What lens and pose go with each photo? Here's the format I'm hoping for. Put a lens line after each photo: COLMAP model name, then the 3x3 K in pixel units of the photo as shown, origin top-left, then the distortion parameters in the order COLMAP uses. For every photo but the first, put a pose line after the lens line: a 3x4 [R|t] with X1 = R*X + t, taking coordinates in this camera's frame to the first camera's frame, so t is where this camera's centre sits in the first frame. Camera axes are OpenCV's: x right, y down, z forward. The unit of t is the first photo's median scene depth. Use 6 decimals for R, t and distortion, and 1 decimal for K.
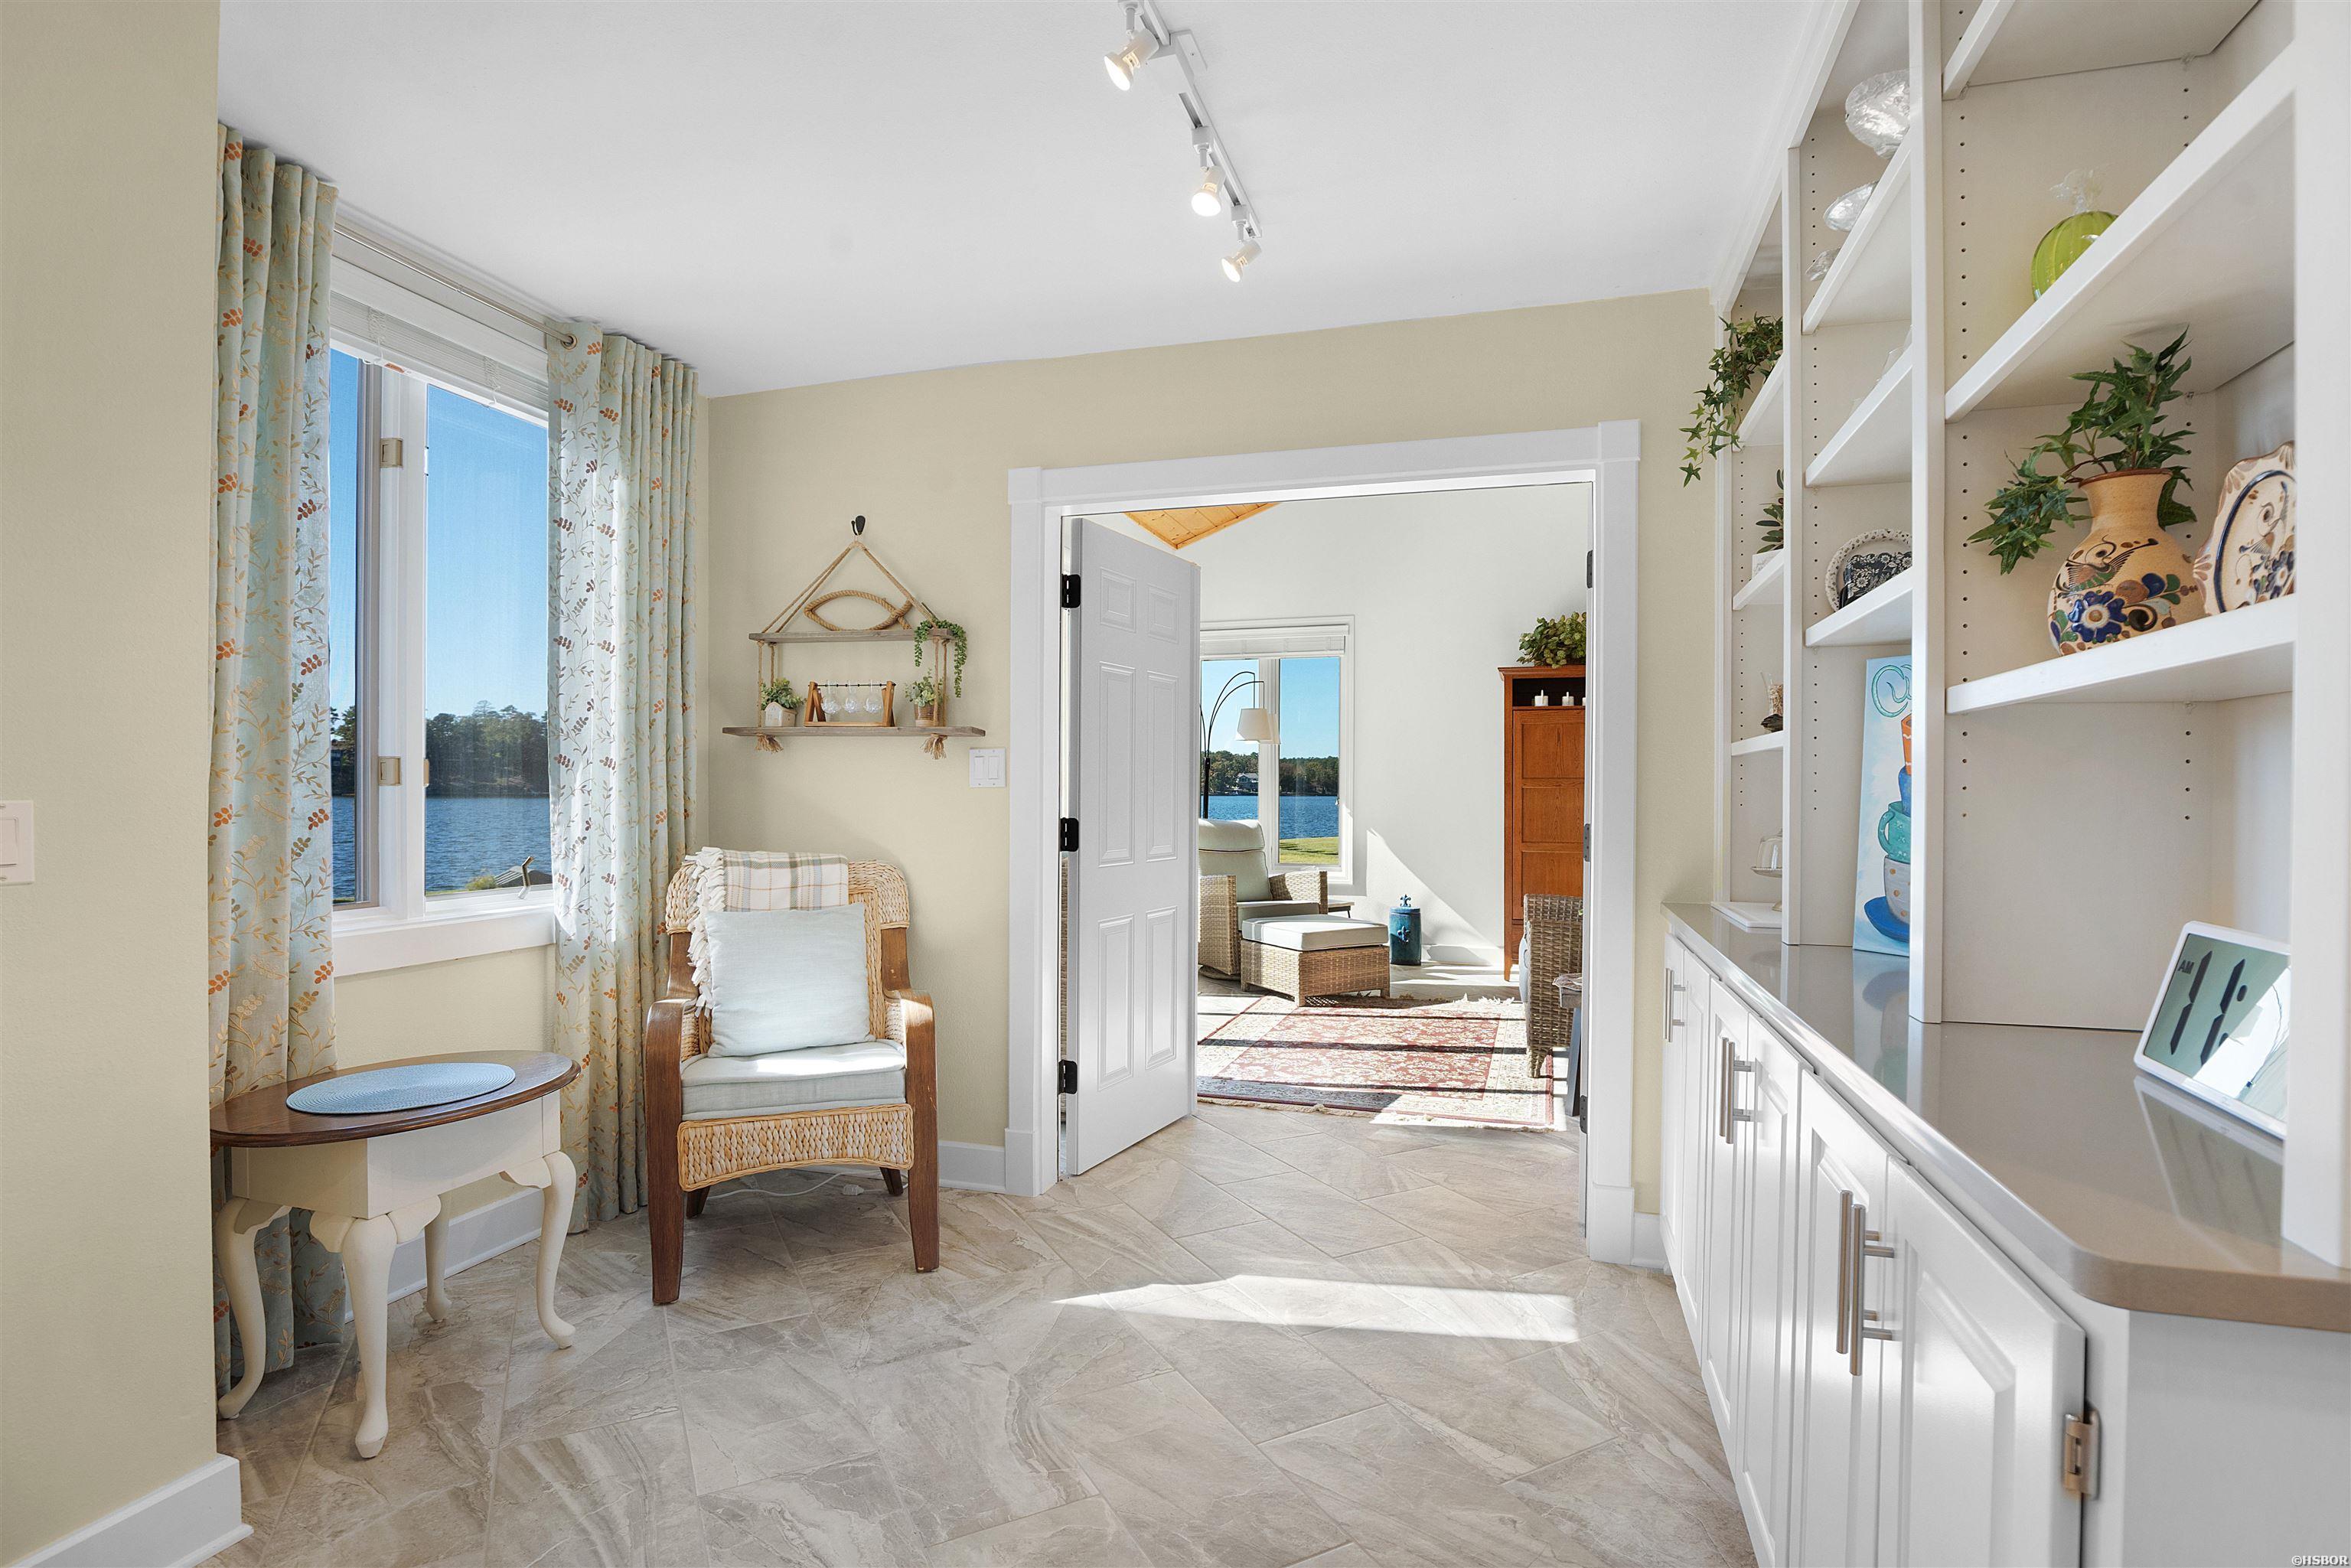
lens RADIAL K [[1117.2, 0, 1188.1], [0, 1117.2, 799.7], [0, 0, 1]] dist [-0.031127, 0.005060]
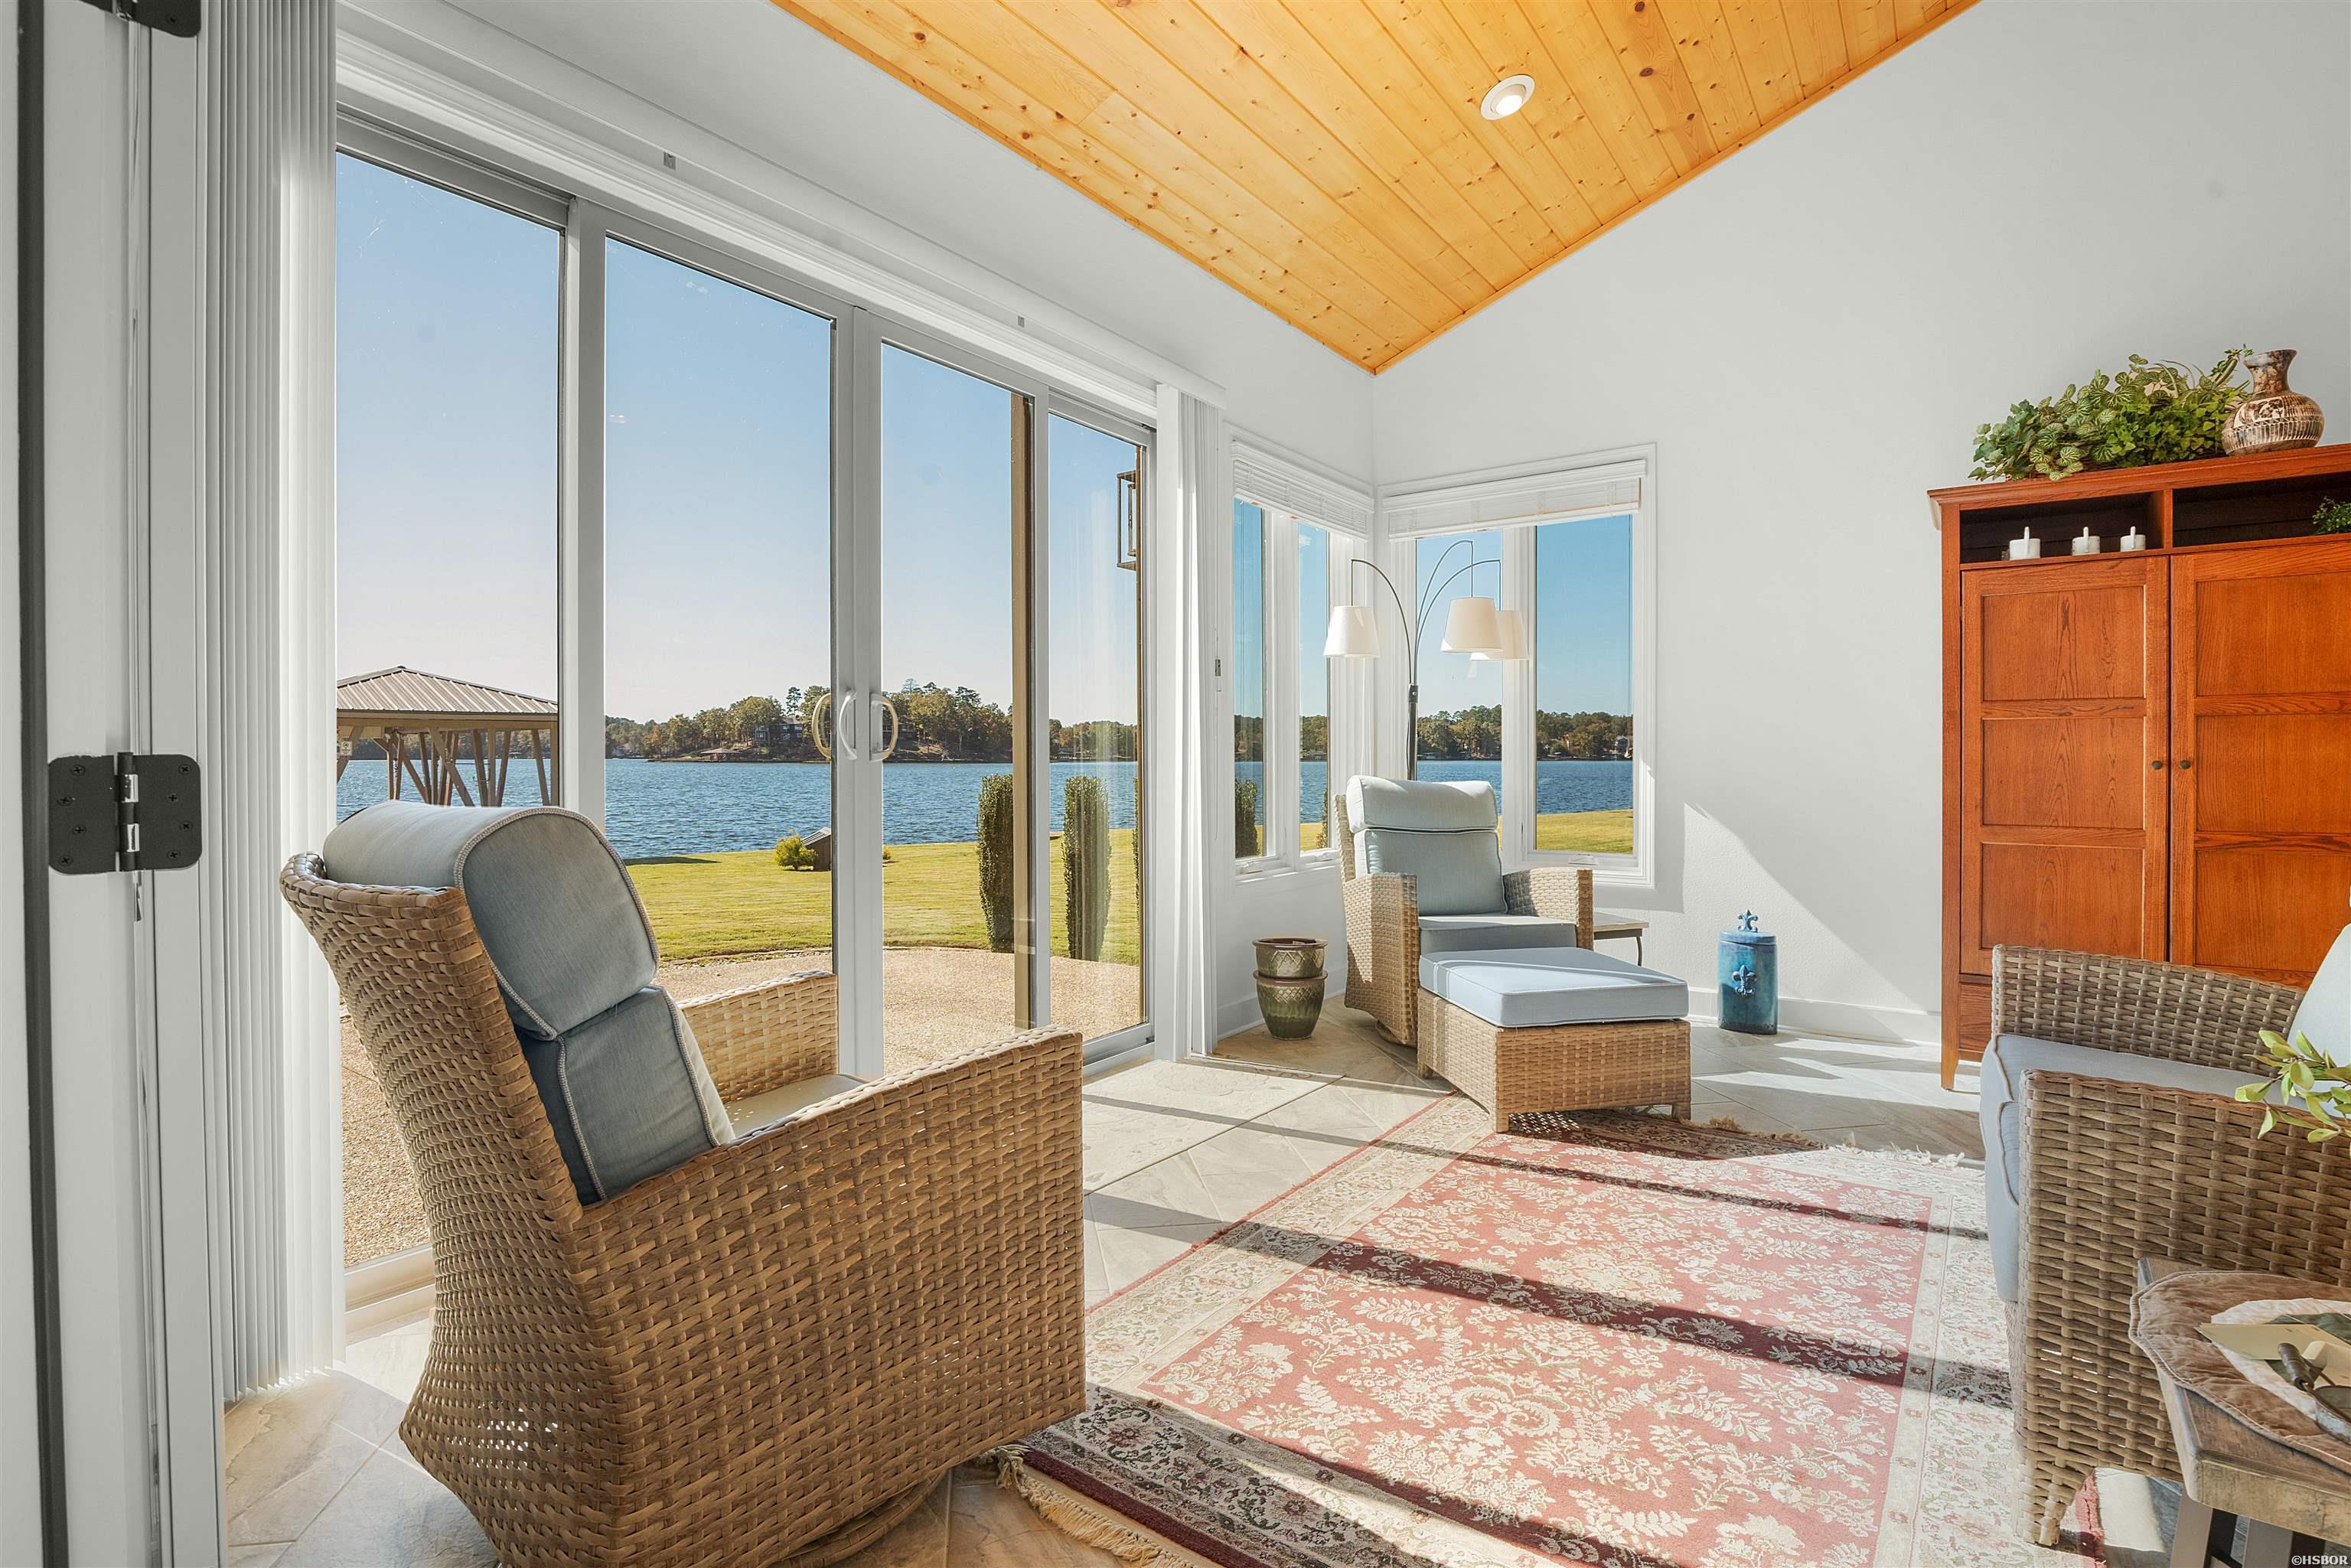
lens RADIAL K [[1117.2, 0, 1188.1], [0, 1117.2, 766.9], [0, 0, 1]] dist [-0.031127, 0.005060]
pose [[0.947835, -0.002179, -0.318753, 0.163389], [0.002785, 0.999995, 0.001446, 0.013415], [0.318748, -0.002259, 0.947837, 0.574104]]
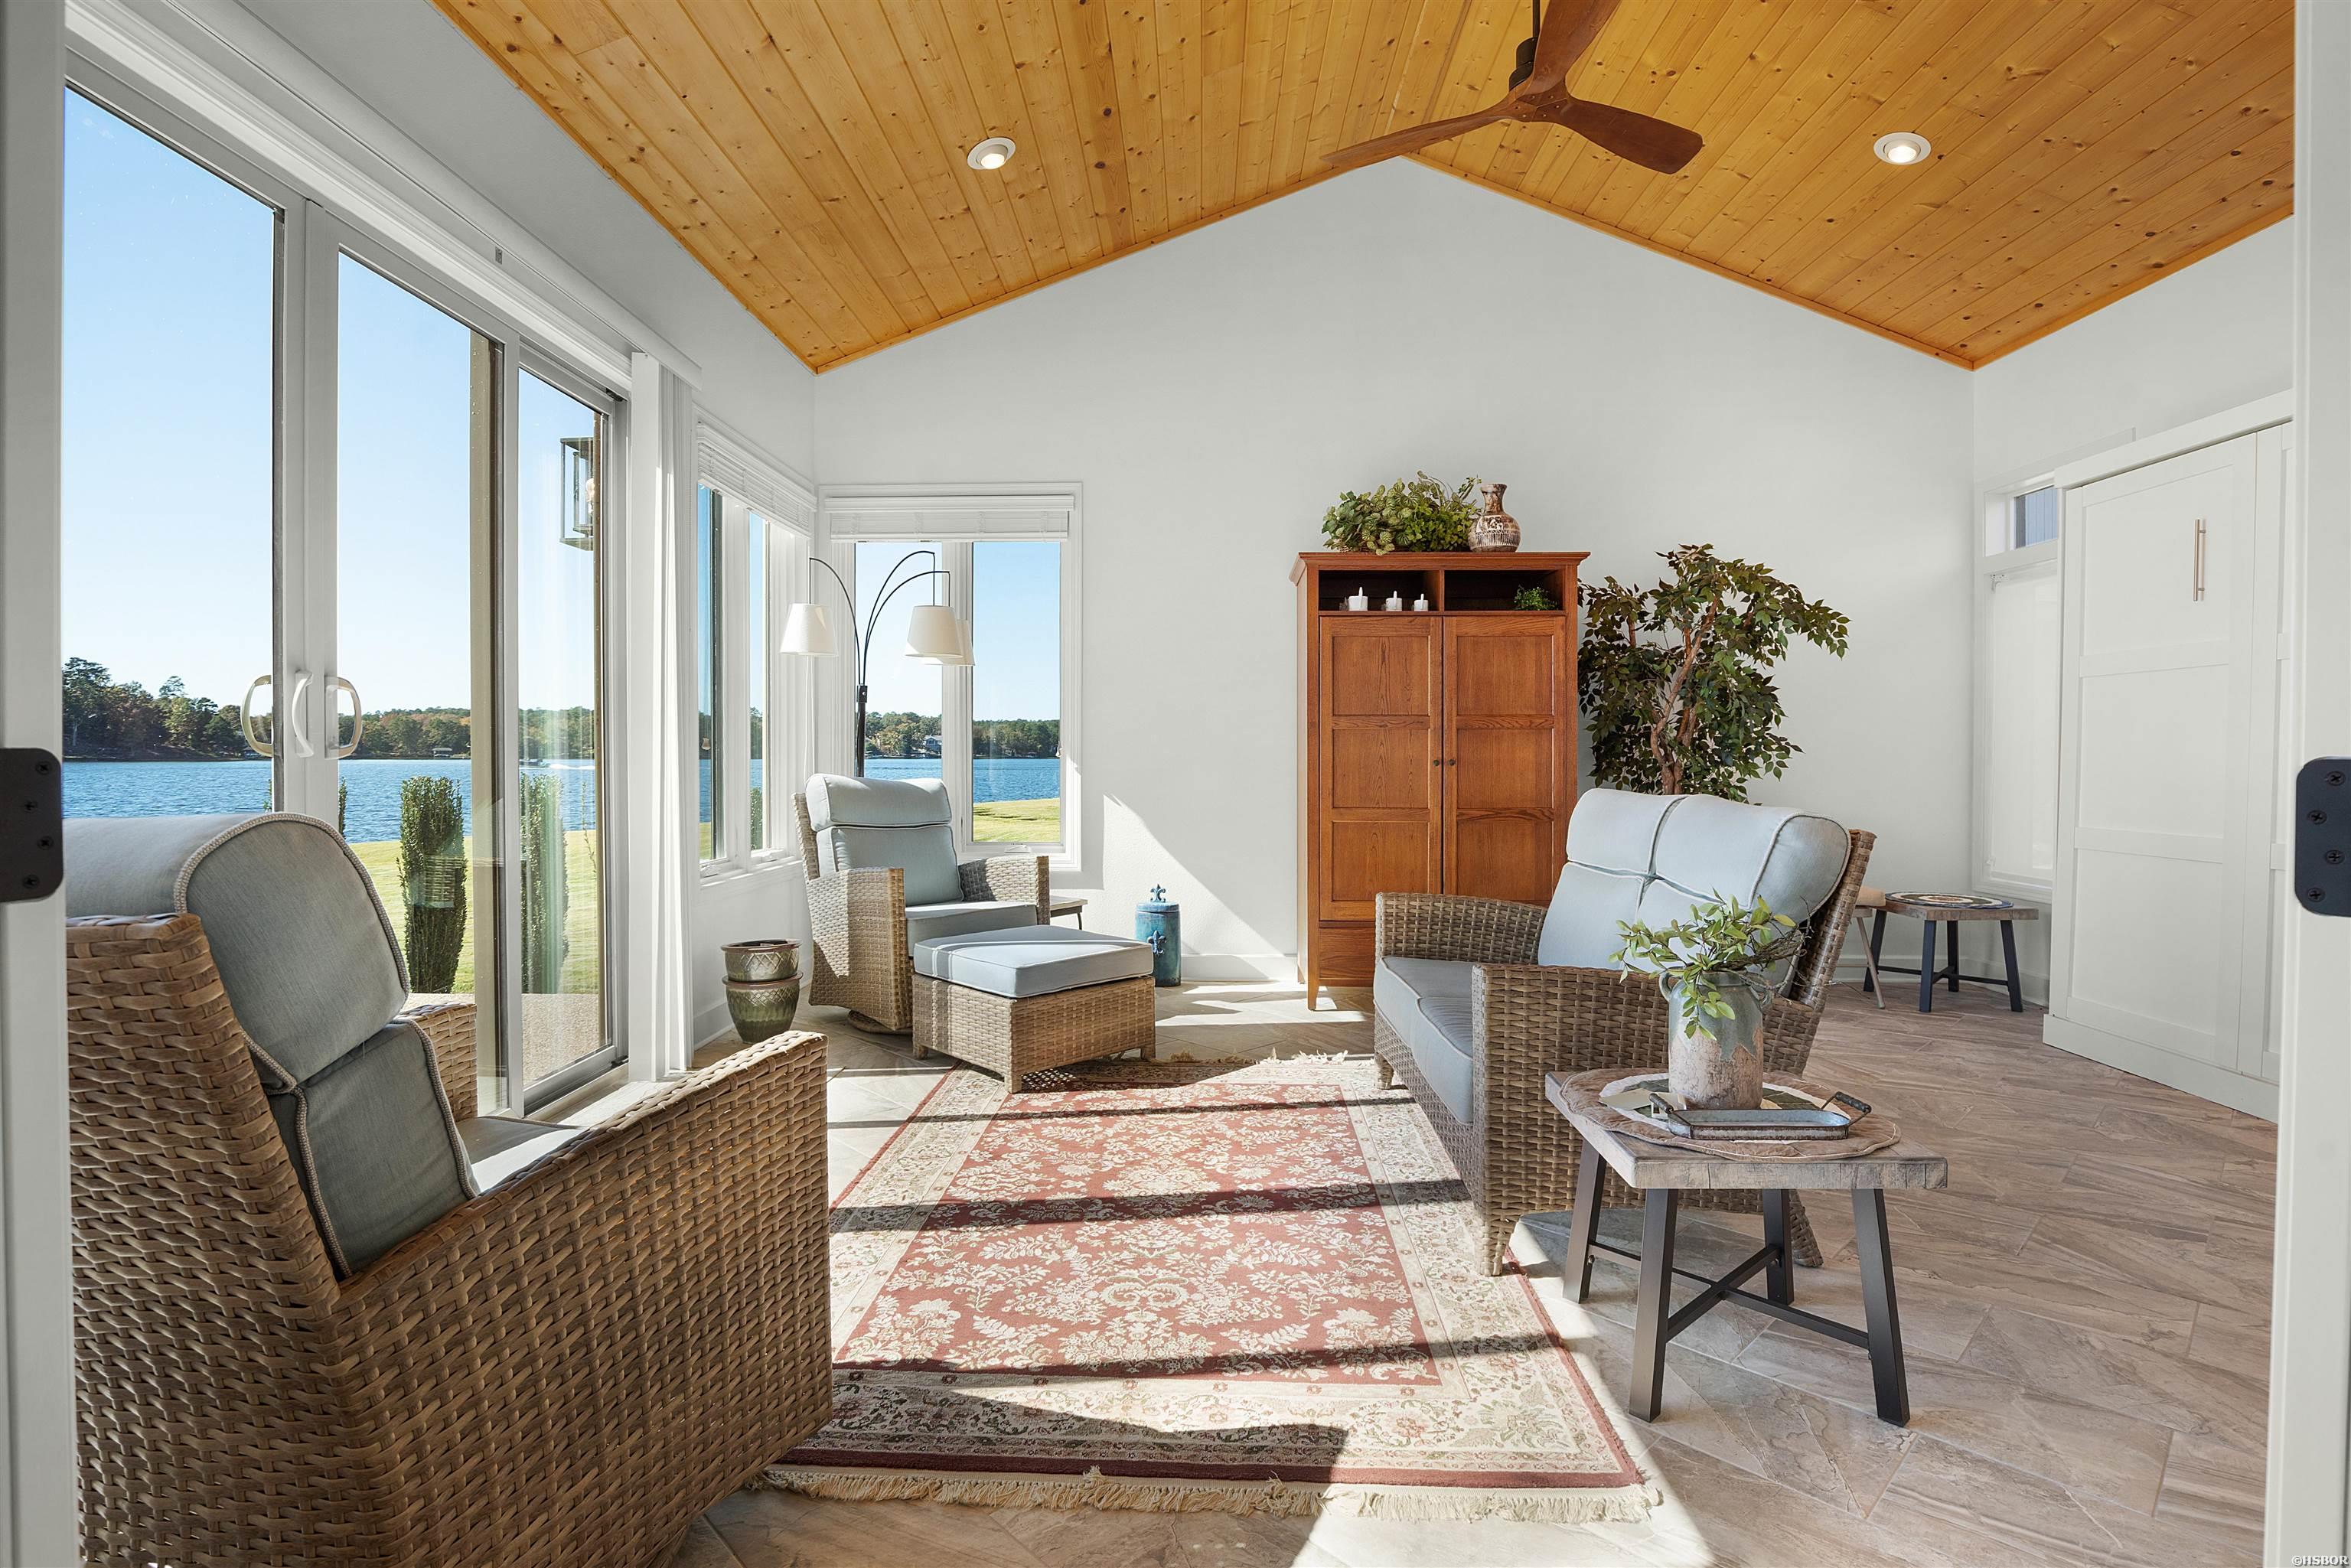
lens RADIAL K [[1117.2, 0, 1178.1], [0, 1117.2, 764.3], [0, 0, 1]] dist [-0.031127, 0.005060]
pose [[0.964307, -0.003504, 0.264762, 0.036867], [0.003085, 0.999993, 0.001996, 0.013596], [-0.264768, -0.001108, 0.964312, 0.518650]]
